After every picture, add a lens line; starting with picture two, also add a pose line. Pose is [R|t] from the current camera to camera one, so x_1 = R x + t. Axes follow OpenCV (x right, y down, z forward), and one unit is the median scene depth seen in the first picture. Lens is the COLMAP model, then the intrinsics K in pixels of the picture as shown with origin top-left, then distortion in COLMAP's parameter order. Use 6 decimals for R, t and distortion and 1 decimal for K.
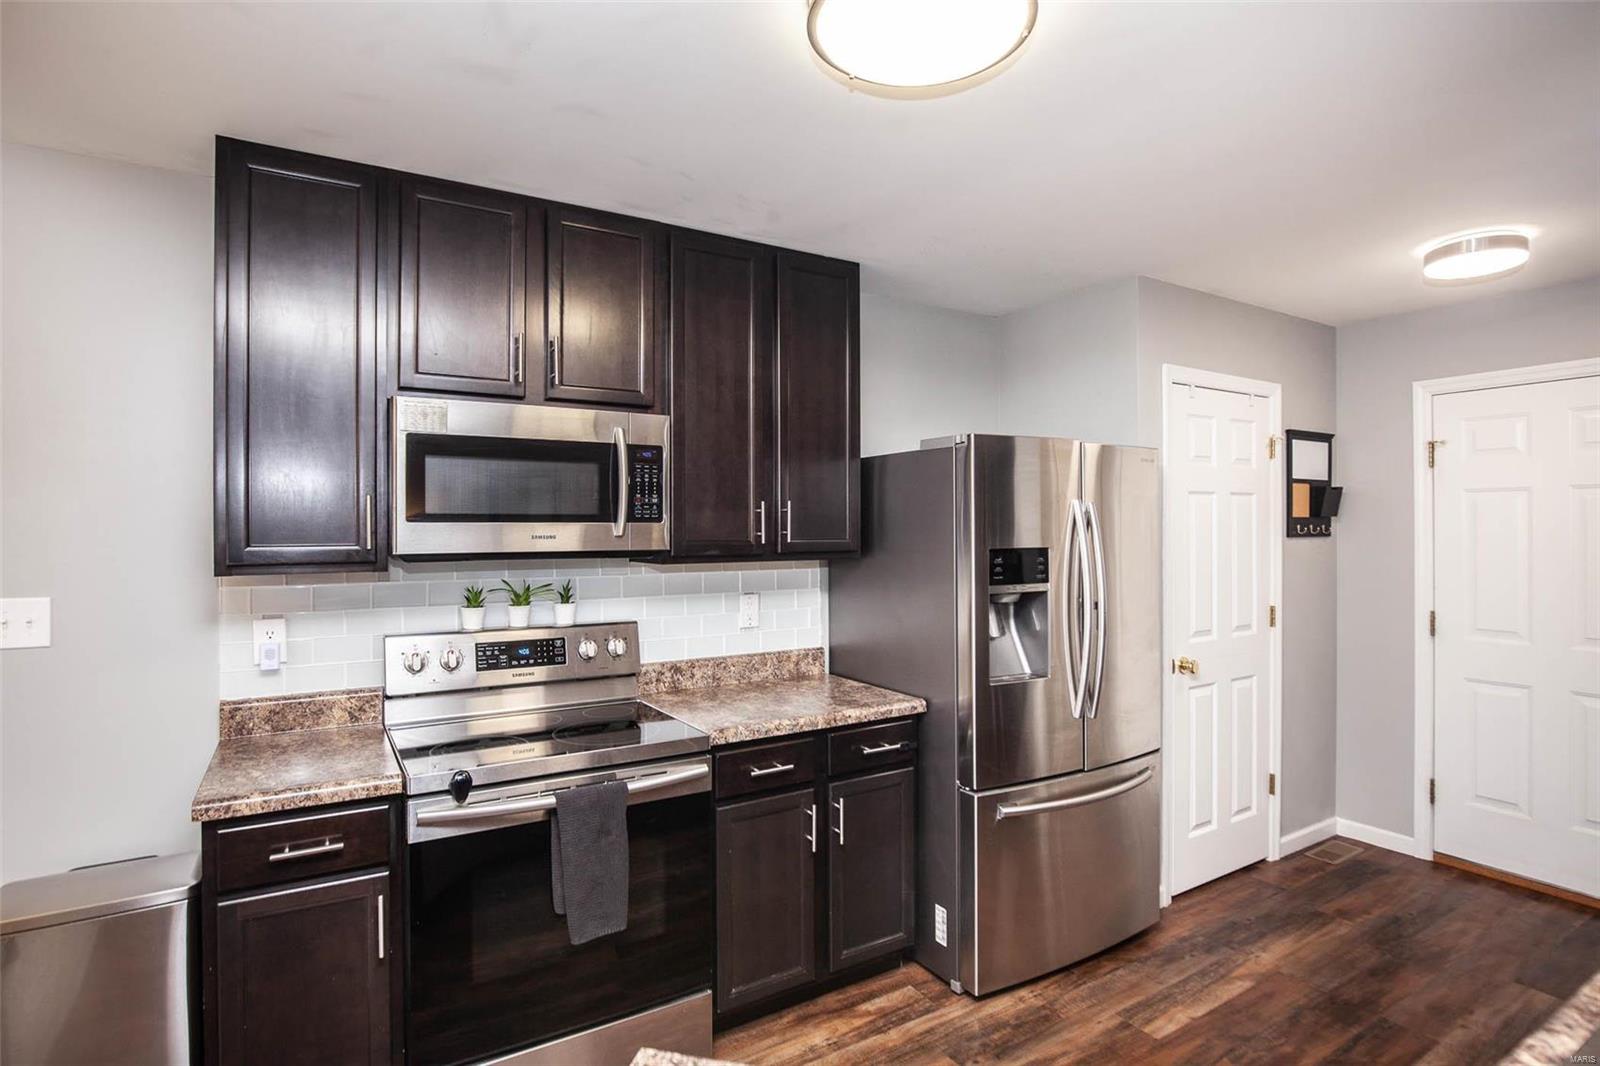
lens RADIAL K [[806.1, 0, 804.0], [0, 806.1, 525.5], [0, 0, 1]] dist [-0.039080, -0.000016]
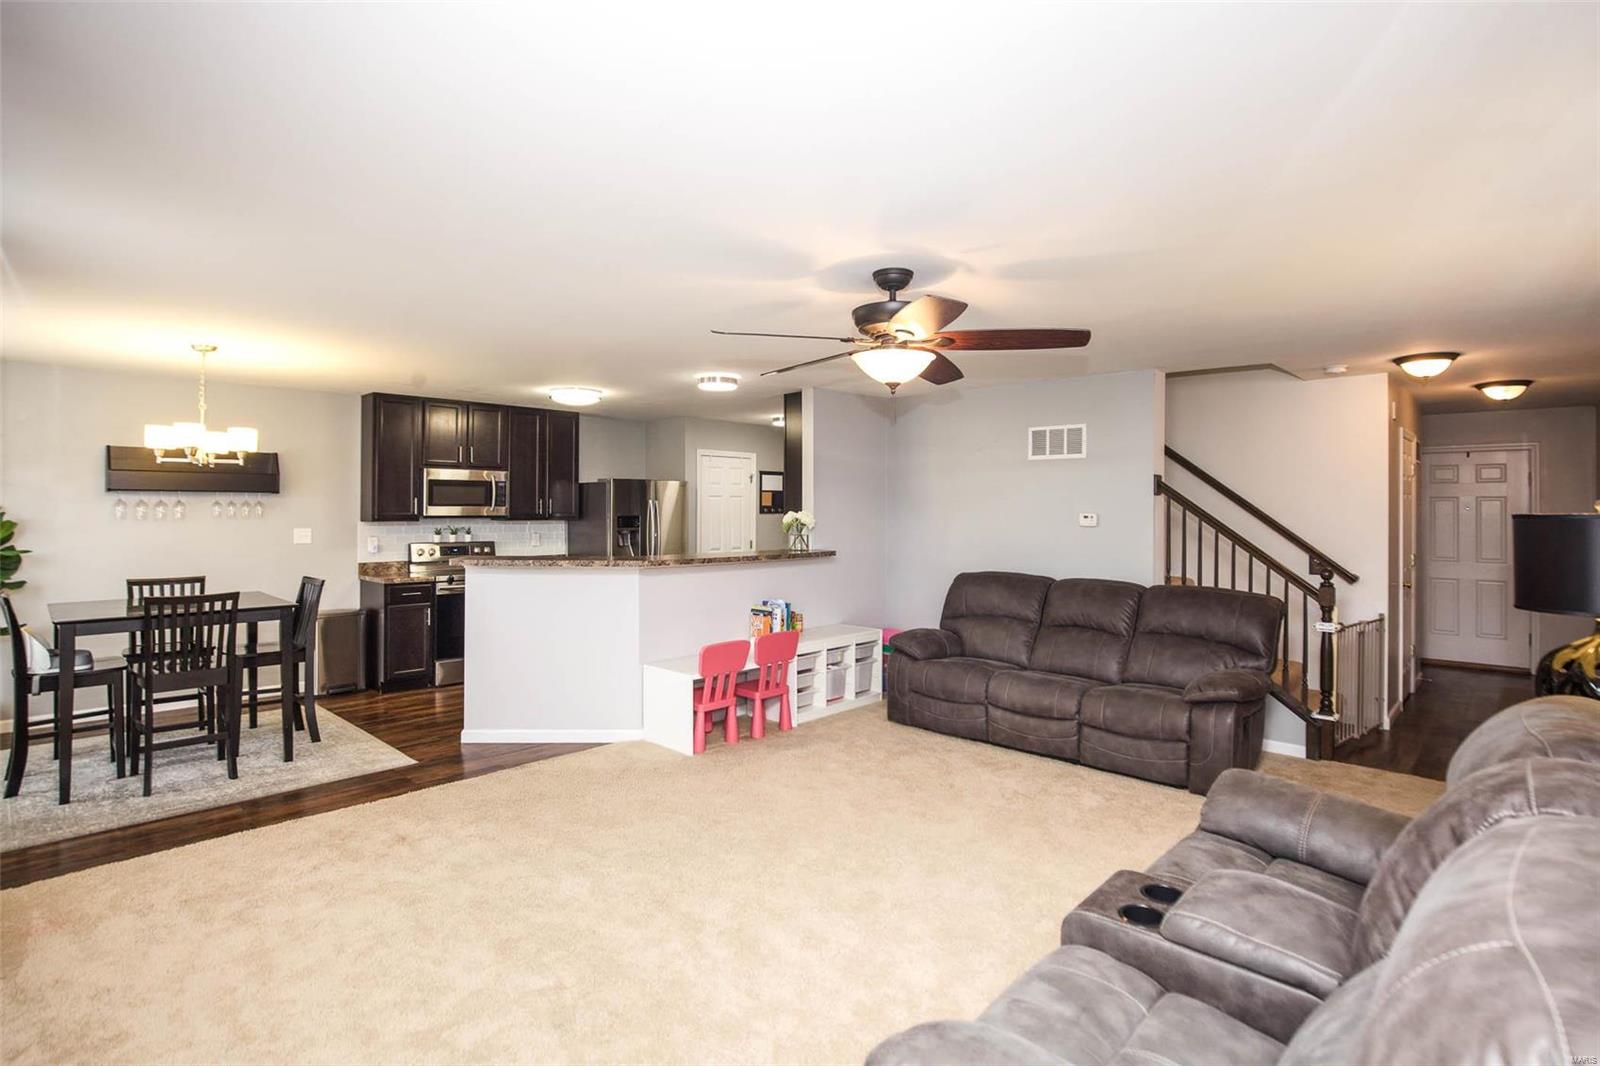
lens RADIAL K [[802.6, 0, 799.9], [0, 802.6, 517.6], [0, 0, 1]] dist [-0.022267, 0.001248]
pose [[0.970966, 0.003117, 0.239199, 0.168825], [-0.005803, 0.999928, 0.010526, -0.000172], [-0.239149, -0.011608, 0.970914, -2.062098]]
